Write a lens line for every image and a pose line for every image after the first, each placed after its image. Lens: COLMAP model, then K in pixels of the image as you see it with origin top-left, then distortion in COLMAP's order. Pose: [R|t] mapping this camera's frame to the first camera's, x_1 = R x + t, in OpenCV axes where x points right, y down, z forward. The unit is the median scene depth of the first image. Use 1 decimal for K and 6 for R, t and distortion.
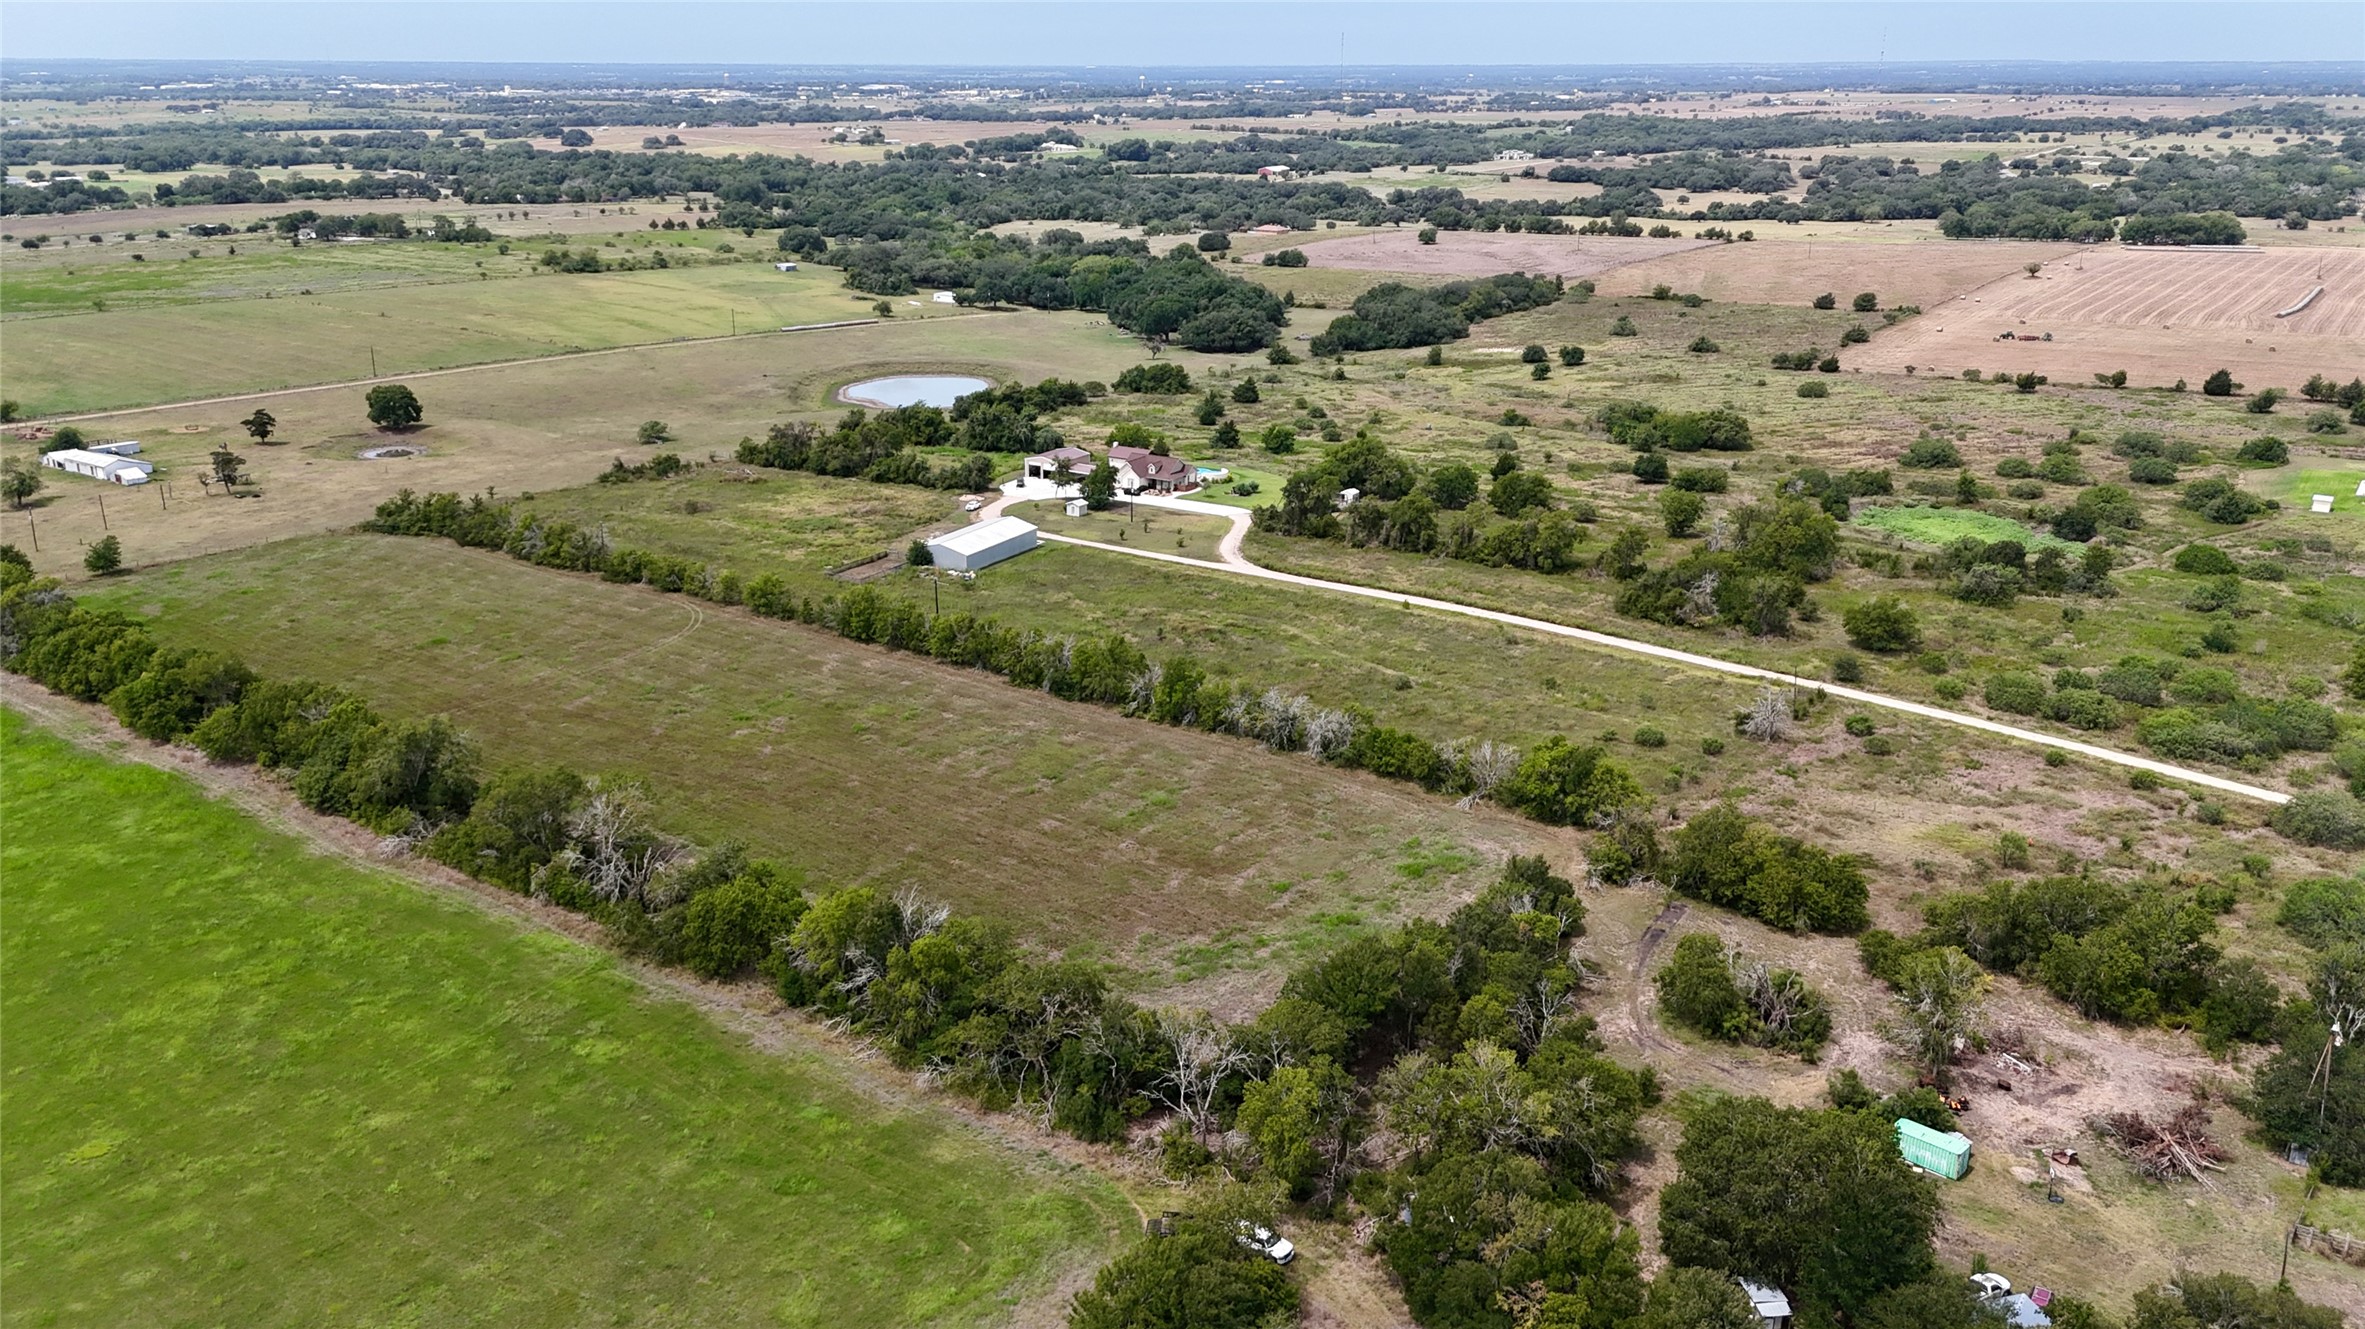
lens RADIAL K [[1795.2, 0, 1182.5], [0, 1795.2, 664.5], [0, 0, 1]] dist [0.115171, -0.149510]
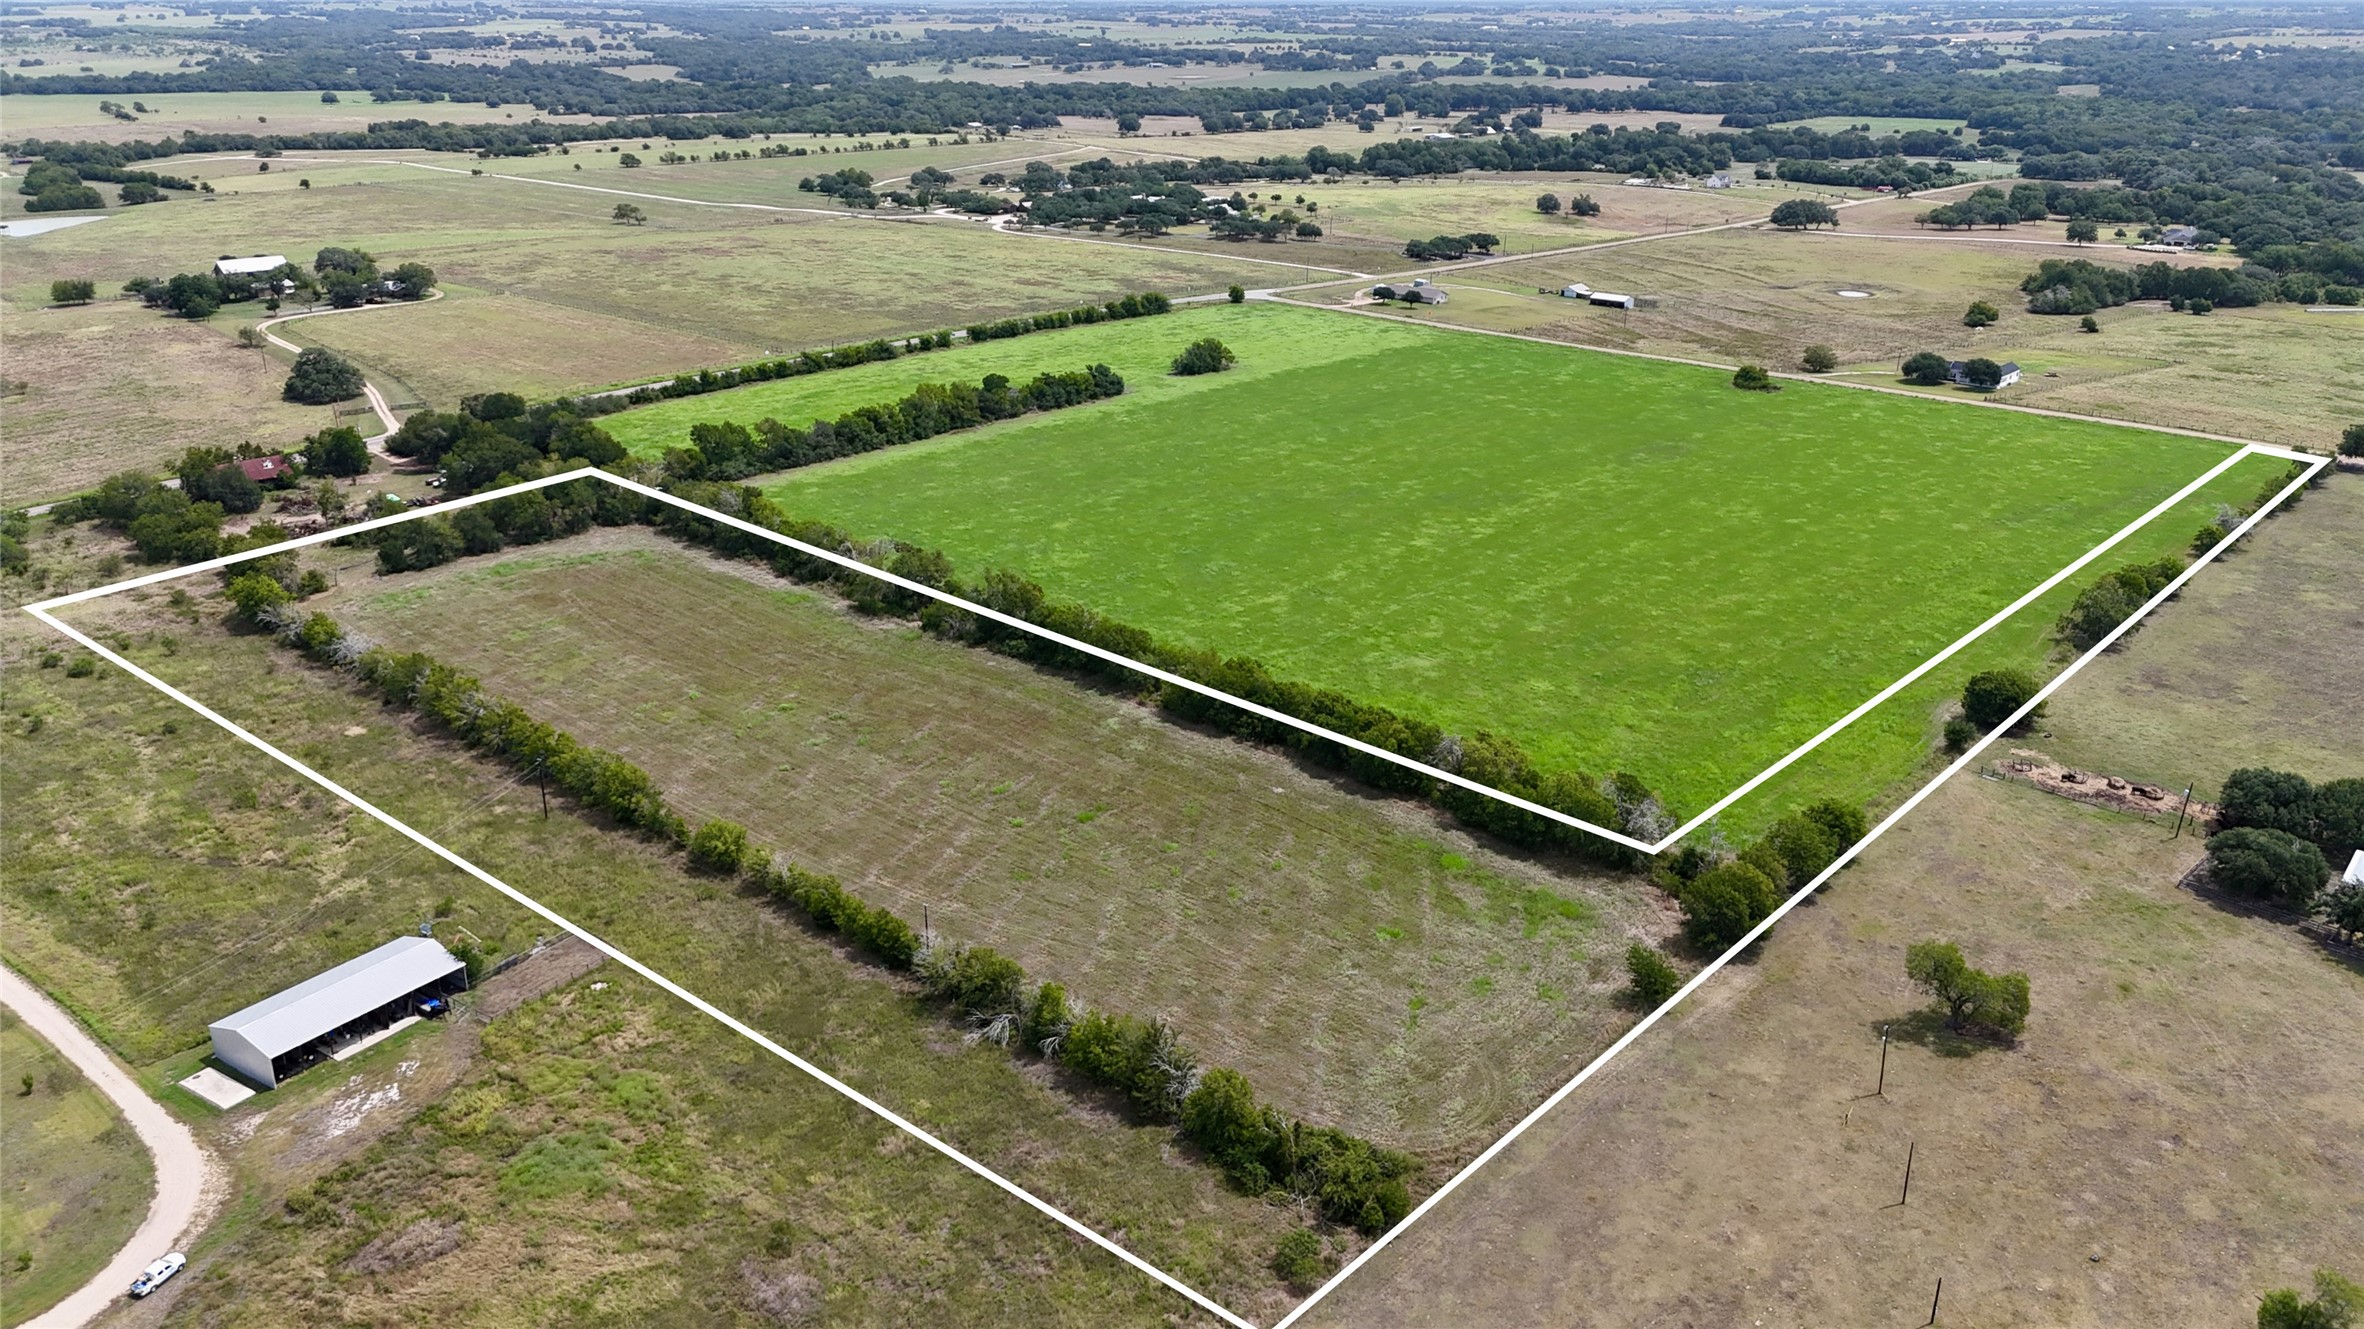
lens RADIAL K [[1807.8, 0, 1182.0], [0, 1807.8, 664.5], [0, 0, 1]] dist [0.071752, -0.079511]
pose [[-0.993246, -0.047377, 0.105915, -0.499632], [0.029064, 0.782144, 0.622419, -0.576817], [-0.112329, 0.621294, -0.775485, 1.495026]]
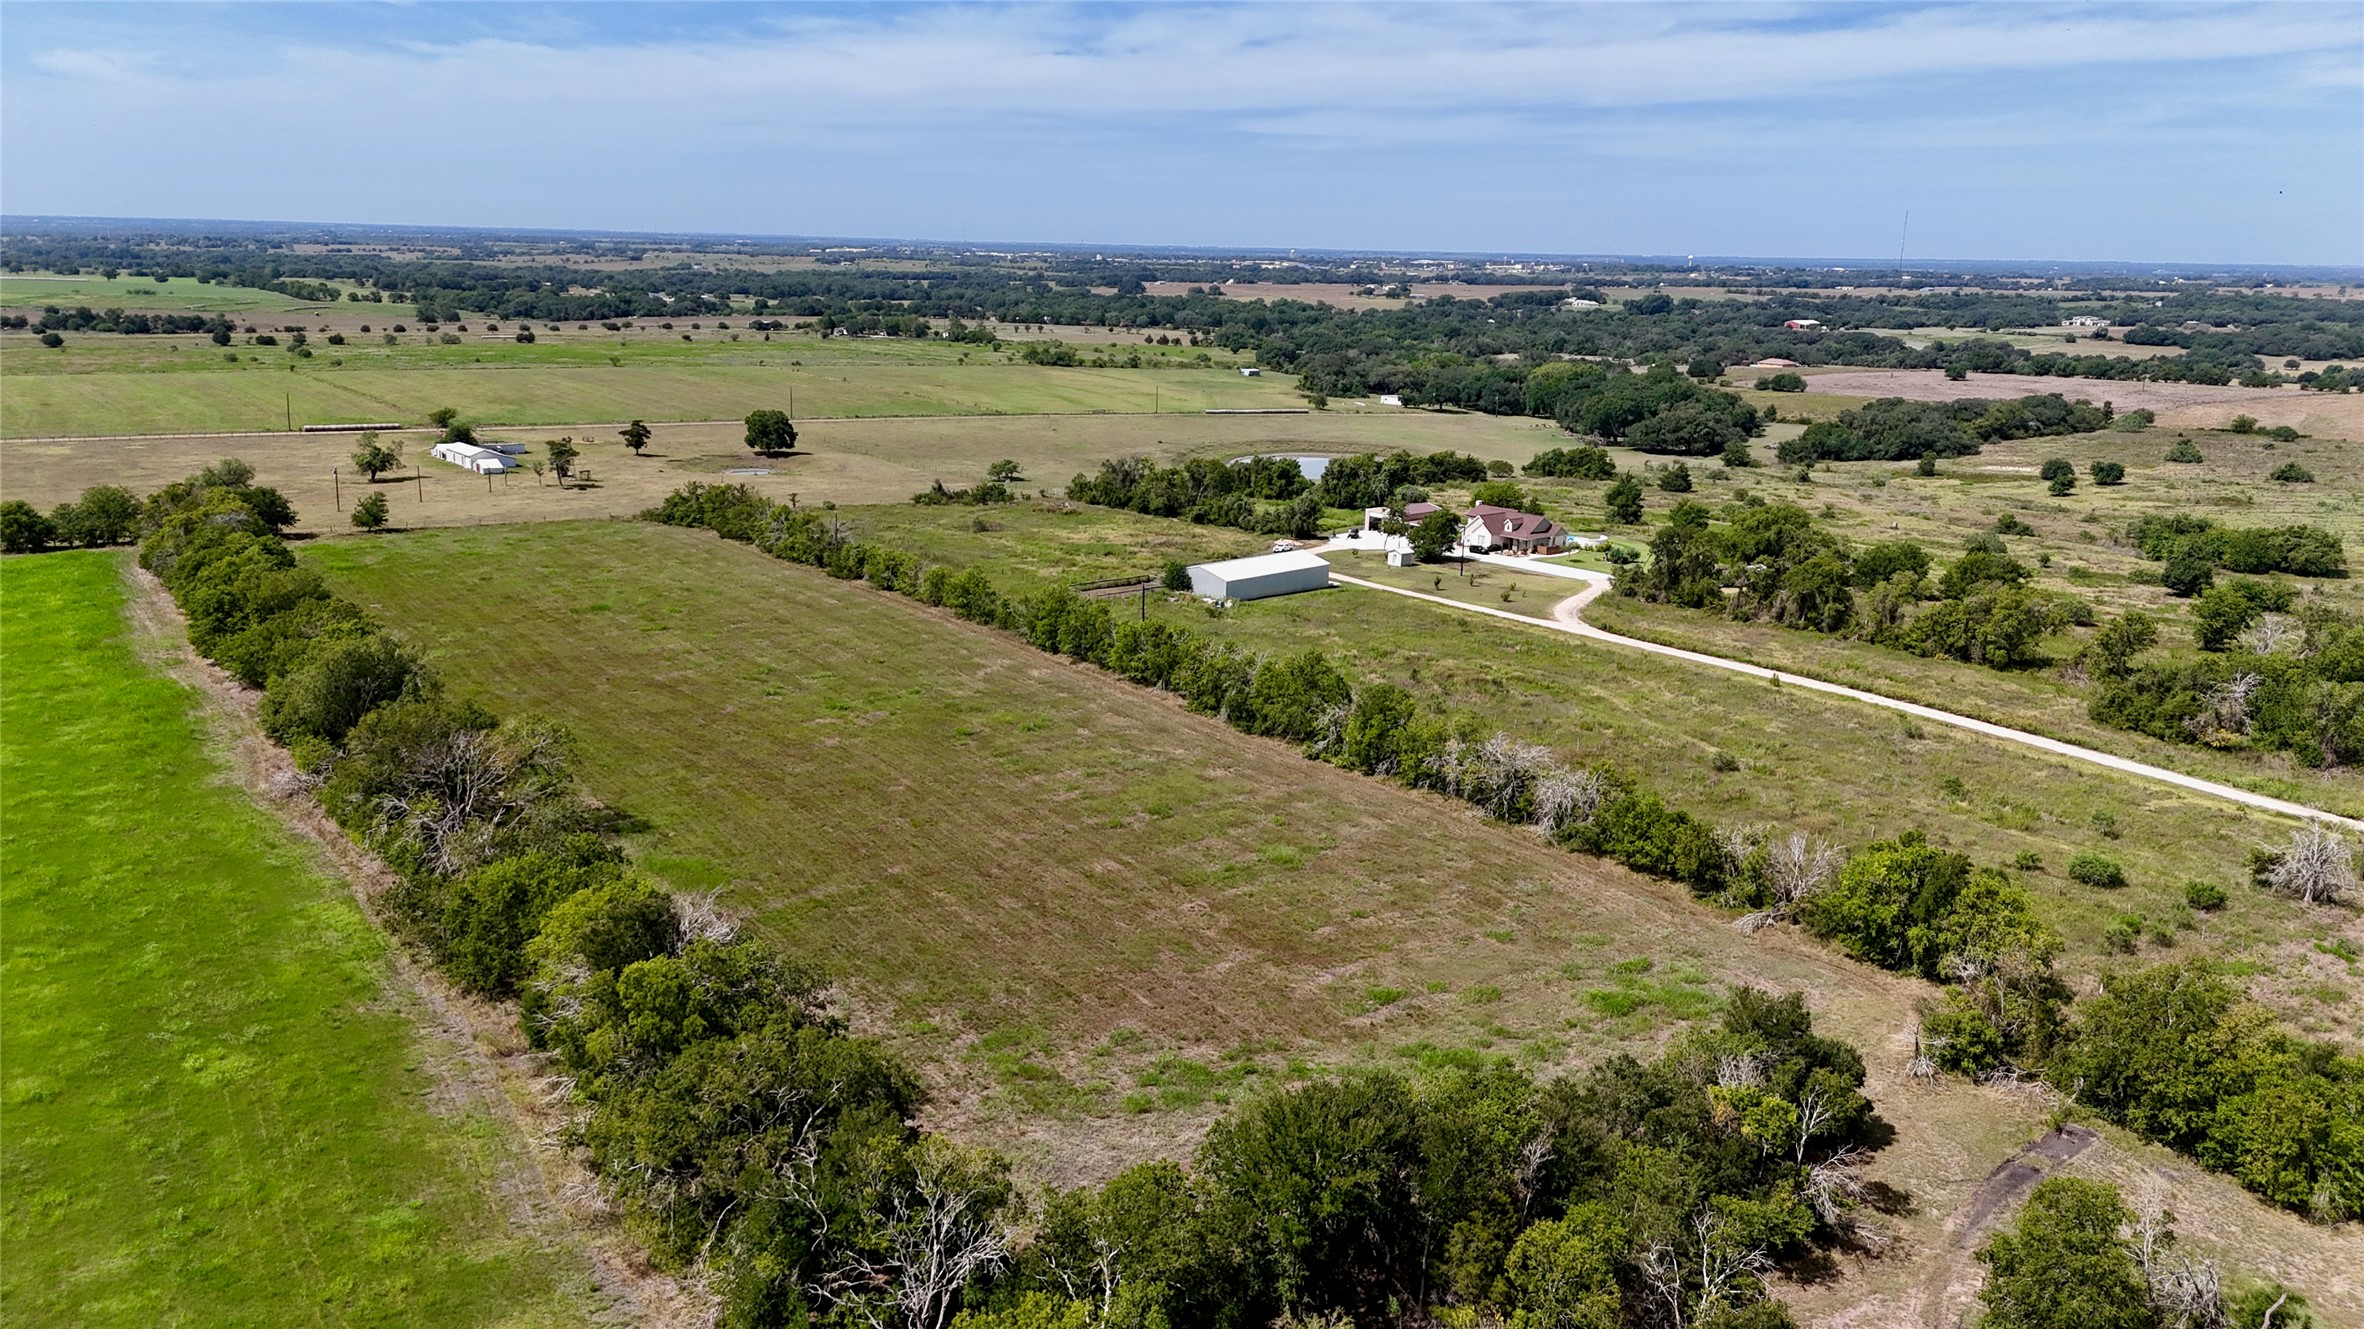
lens RADIAL K [[1729.0, 0, 1182.0], [0, 1729.0, 664.5], [0, 0, 1]] dist [0.068505, -0.064877]
pose [[0.953702, 0.089554, -0.287112, 0.096105], [-0.114548, 0.990846, -0.071439, 0.038517], [0.278086, 0.101019, 0.955230, 0.247483]]
